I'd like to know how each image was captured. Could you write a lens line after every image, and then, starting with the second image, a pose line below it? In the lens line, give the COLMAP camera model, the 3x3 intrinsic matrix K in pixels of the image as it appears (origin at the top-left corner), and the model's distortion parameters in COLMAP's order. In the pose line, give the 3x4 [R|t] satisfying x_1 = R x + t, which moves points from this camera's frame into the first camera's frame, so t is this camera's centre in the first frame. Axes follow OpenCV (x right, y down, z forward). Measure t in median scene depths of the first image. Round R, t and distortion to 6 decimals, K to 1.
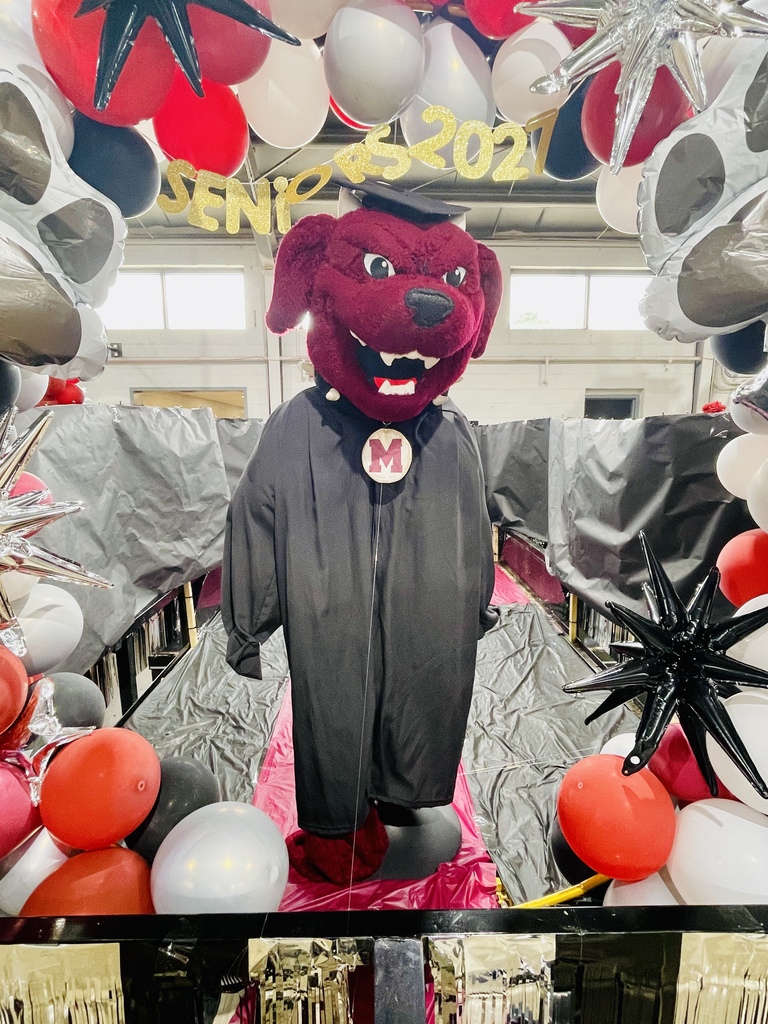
lens RADIAL K [[542.4, 0, 384.0], [0, 542.4, 512.0], [0, 0, 1]] dist [-0.006320, -0.000944]
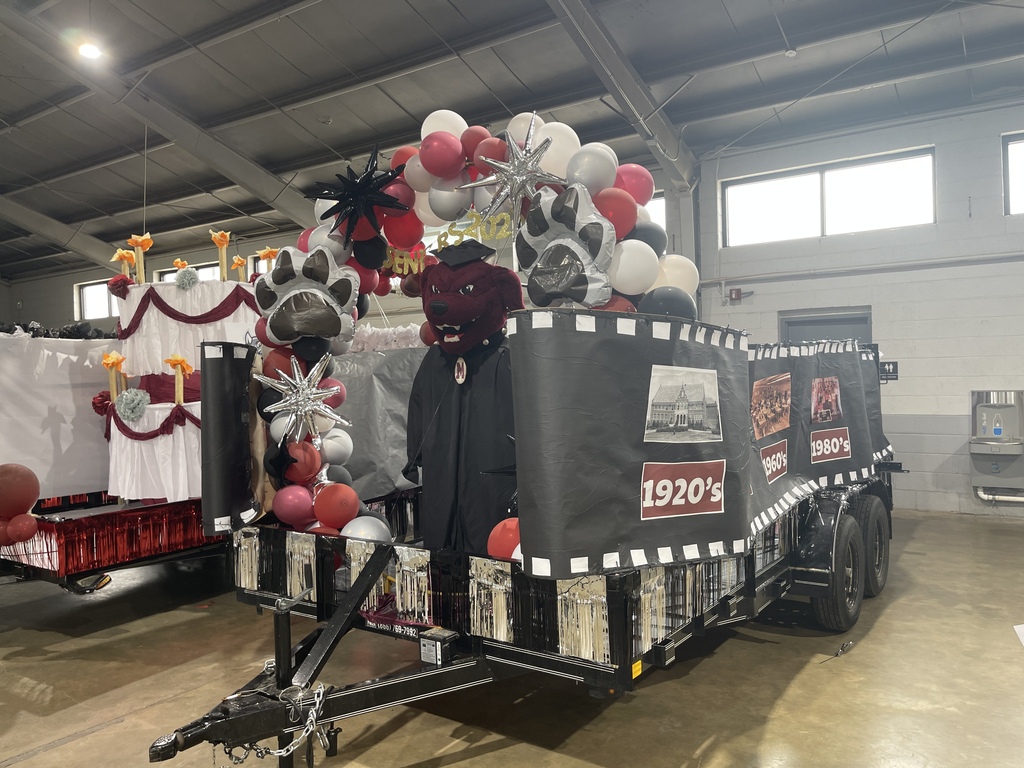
lens RADIAL K [[756.5, 0, 512.0], [0, 756.5, 384.0], [0, 0, 1]] dist [-0.000219, -0.004812]
pose [[0.817724, -0.008391, -0.575550, 1.733032], [-0.063008, 0.992580, -0.103991, 0.221857], [0.572152, 0.121300, 0.811128, -1.144268]]
